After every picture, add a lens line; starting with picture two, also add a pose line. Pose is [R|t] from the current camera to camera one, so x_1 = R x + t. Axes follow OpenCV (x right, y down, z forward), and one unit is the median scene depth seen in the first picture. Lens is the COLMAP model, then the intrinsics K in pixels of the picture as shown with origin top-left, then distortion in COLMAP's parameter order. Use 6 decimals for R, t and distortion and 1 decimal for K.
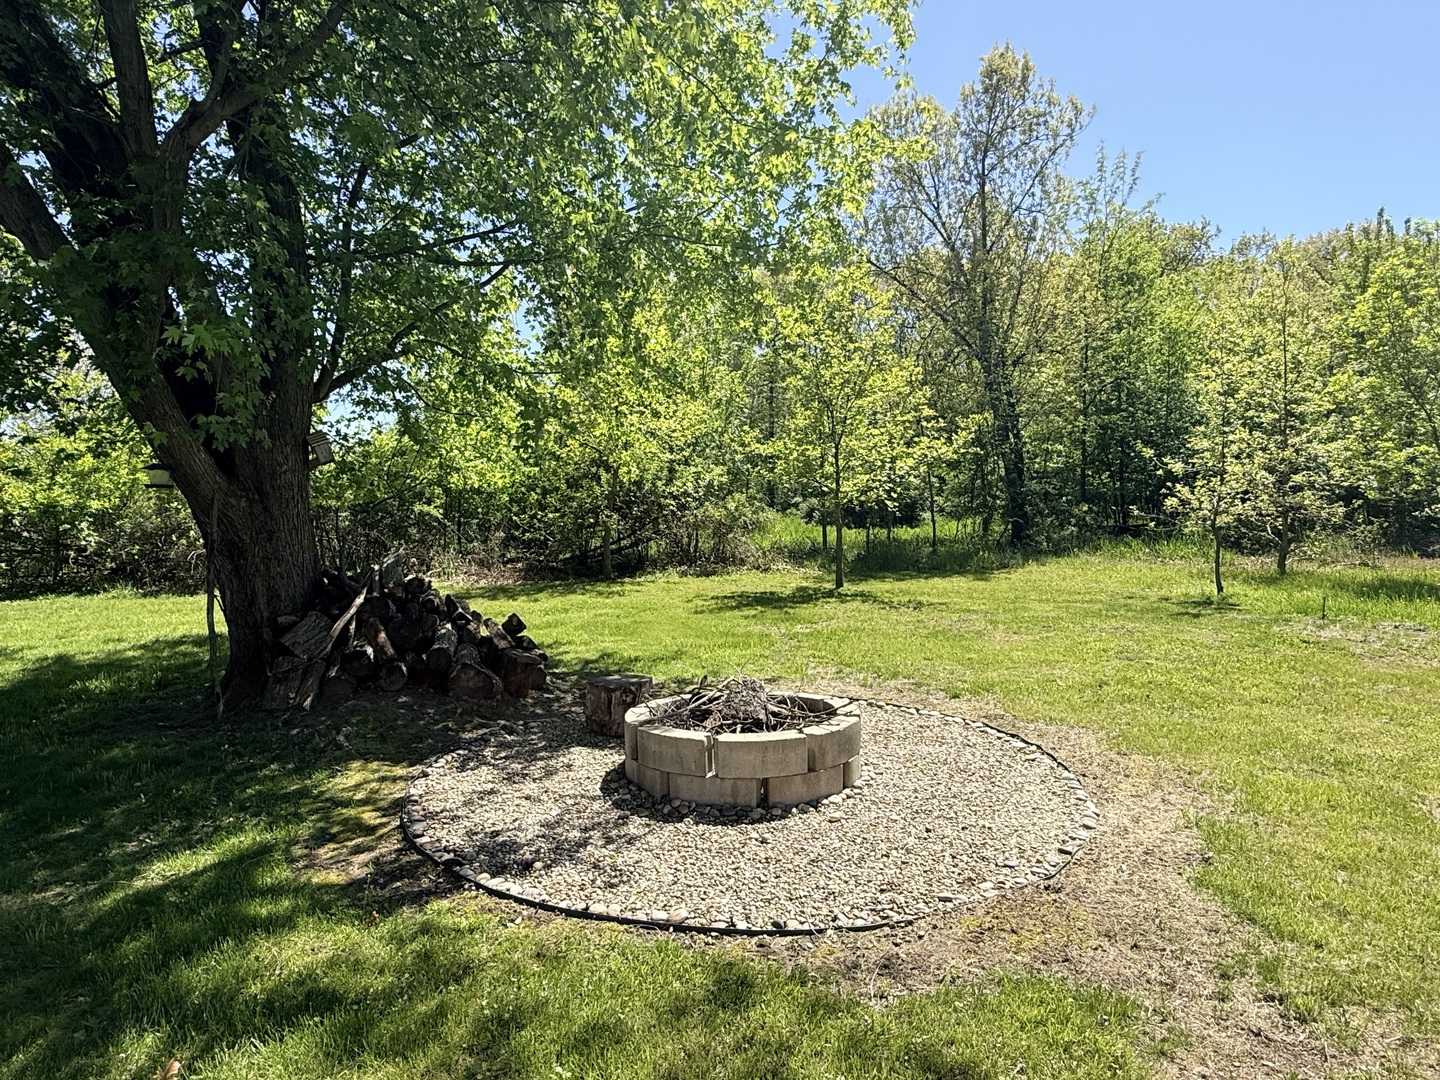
lens RADIAL K [[871.3, 0, 720.0], [0, 871.3, 540.0], [0, 0, 1]] dist [0.001514, 0.000077]
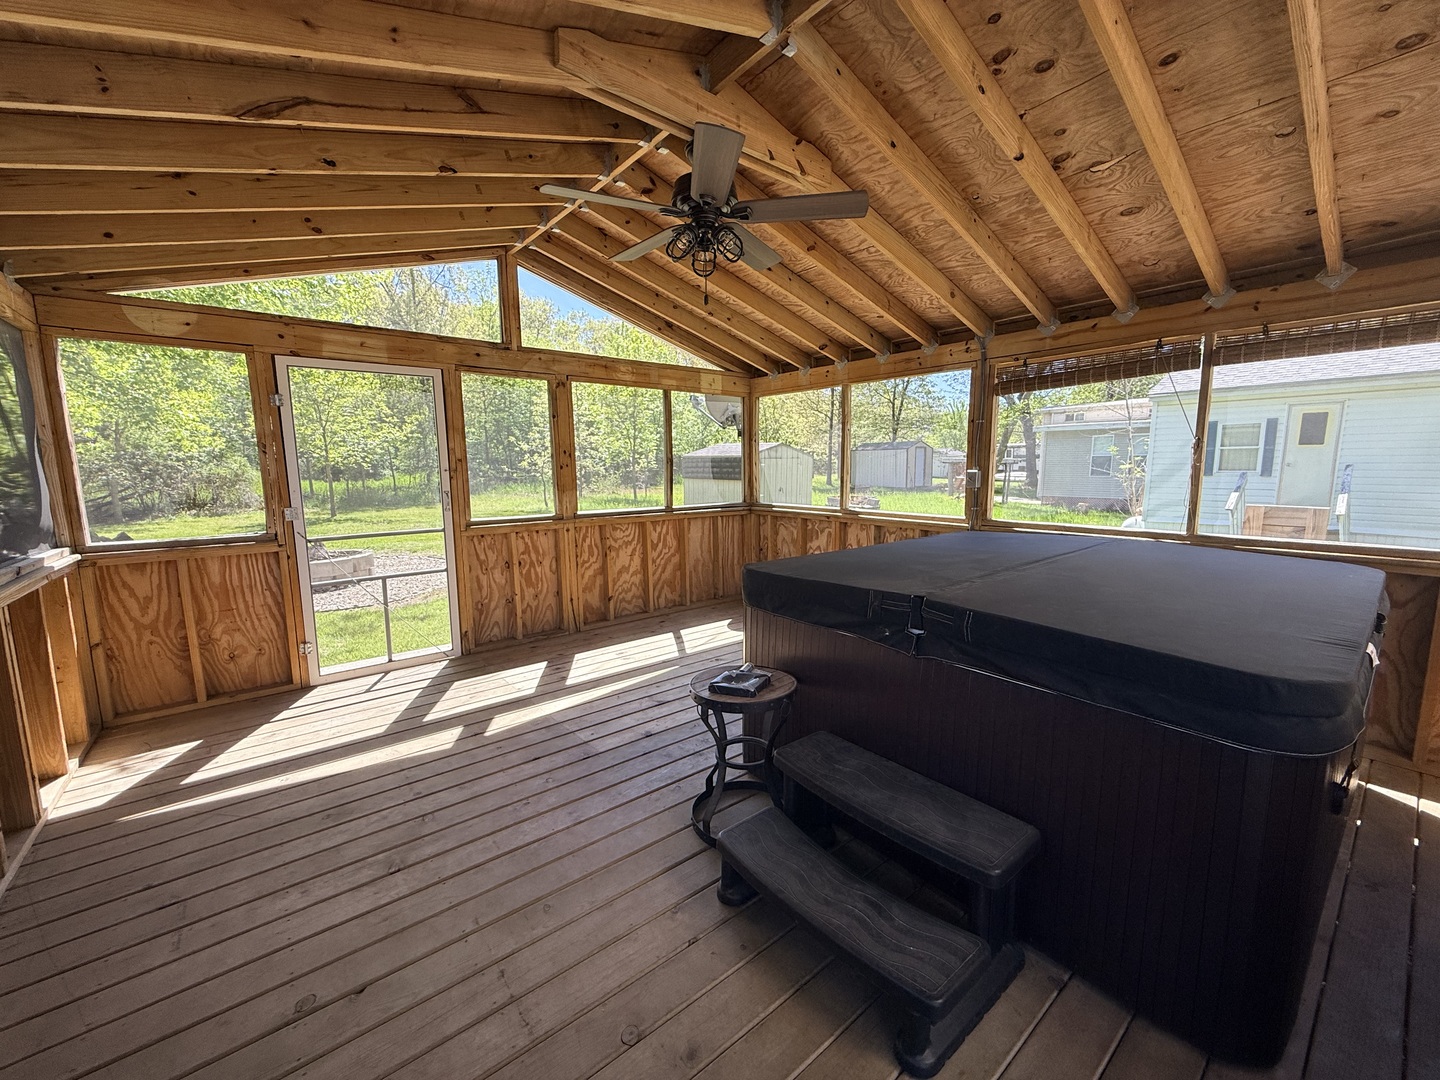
lens RADIAL K [[574.5, 0, 717.9], [0, 574.5, 541.3], [0, 0, 1]] dist [-0.000414, 0.000079]
pose [[0.727896, -0.090586, 0.679678, -0.060375], [0.027128, 0.994264, 0.103460, 0.006961], [-0.685151, -0.056870, 0.726178, -0.222368]]
